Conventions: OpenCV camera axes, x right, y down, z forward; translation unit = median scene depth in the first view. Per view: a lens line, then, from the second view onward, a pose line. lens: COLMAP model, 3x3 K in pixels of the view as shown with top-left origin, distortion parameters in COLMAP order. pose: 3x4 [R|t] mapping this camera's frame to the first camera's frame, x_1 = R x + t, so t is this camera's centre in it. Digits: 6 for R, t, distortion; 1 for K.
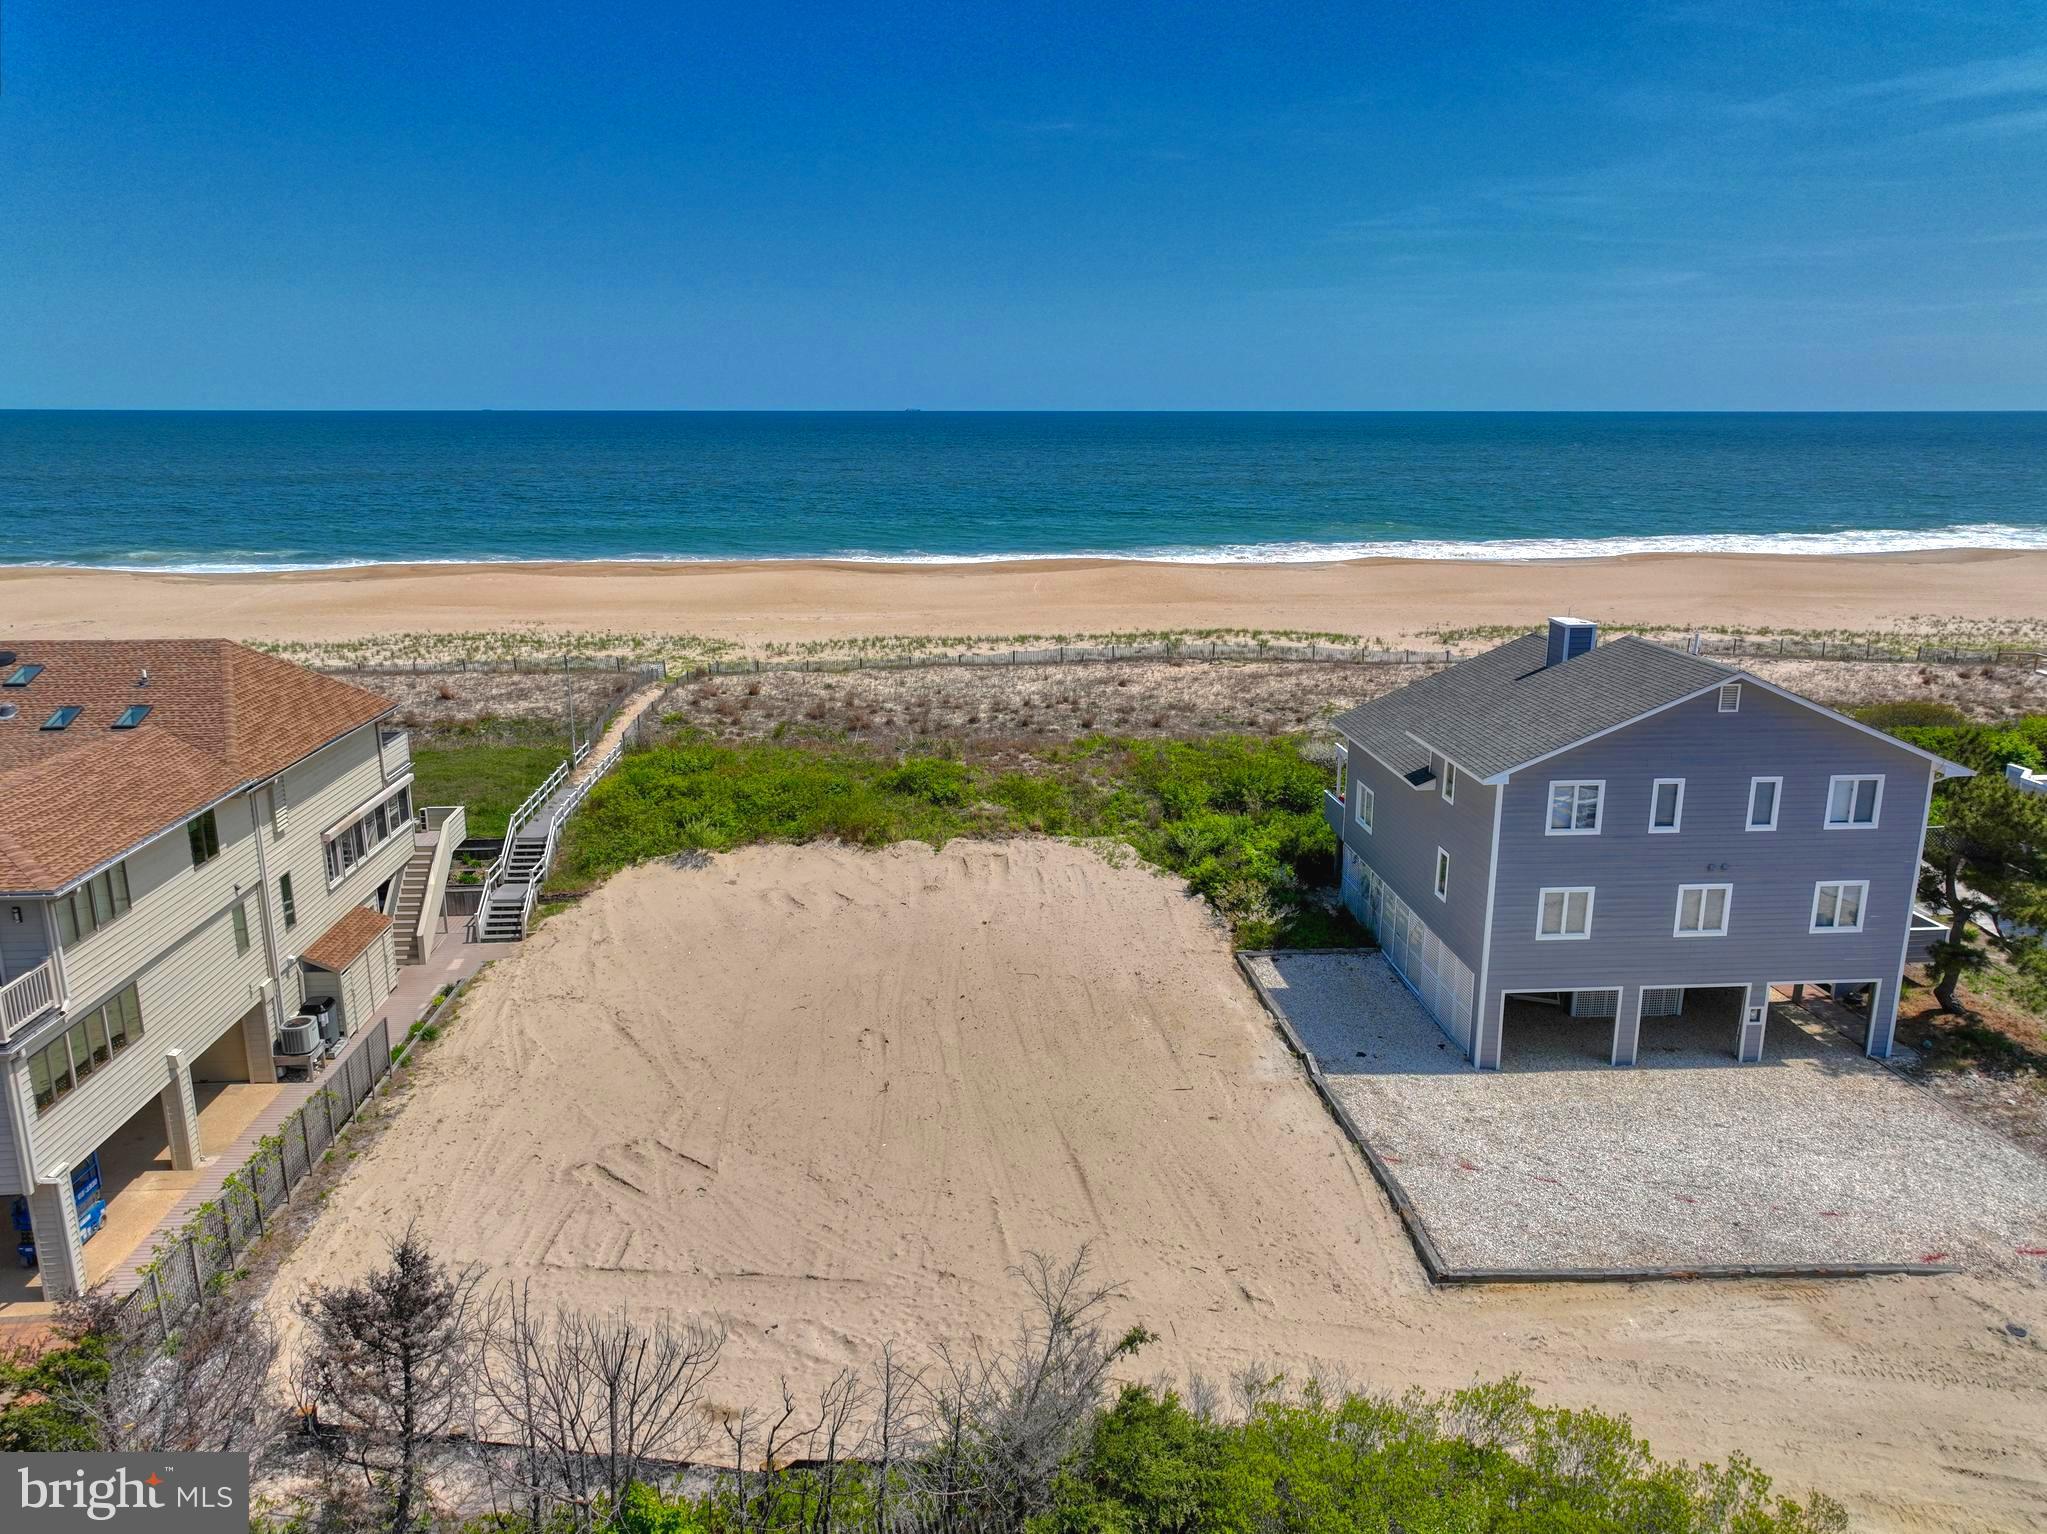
lens RADIAL K [[1436.3, 0, 1025.3], [0, 1436.3, 769.1], [0, 0, 1]] dist [0.005973, -0.000185]
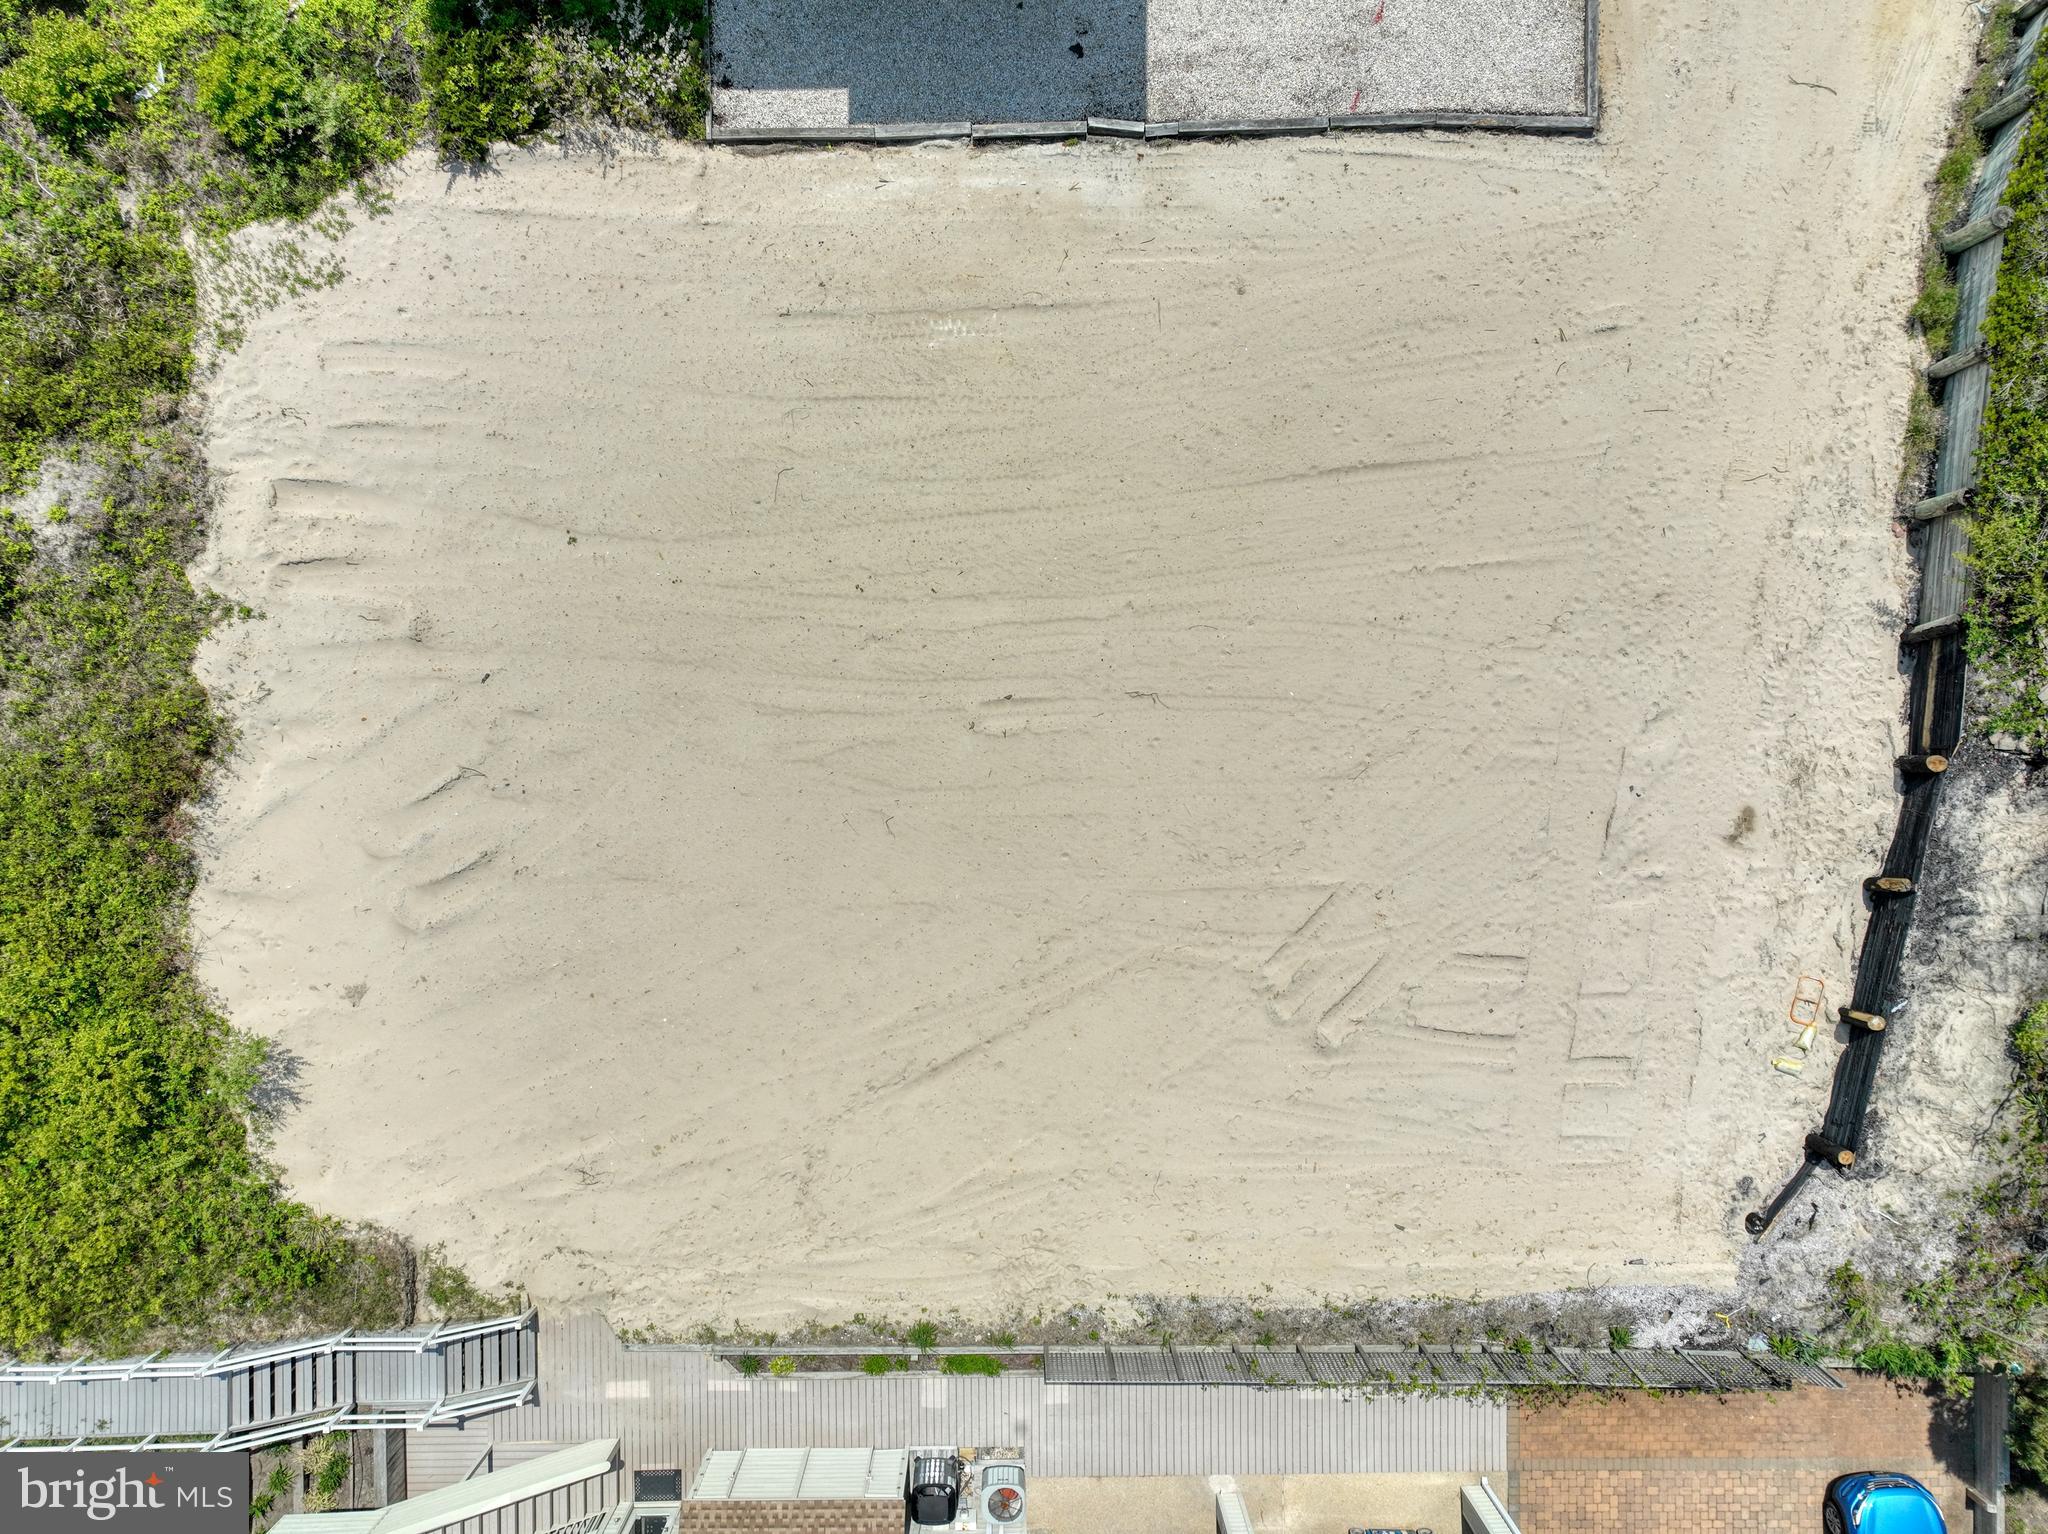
lens RADIAL K [[1437.0, 0, 1025.8], [0, 1437.0, 769.1], [0, 0, 1]] dist [0.005973, -0.000185]
pose [[0.069929, -0.997523, -0.007556, -0.104638], [0.230621, 0.008797, 0.973004, -0.423210], [-0.970528, -0.069784, 0.230665, 0.679621]]
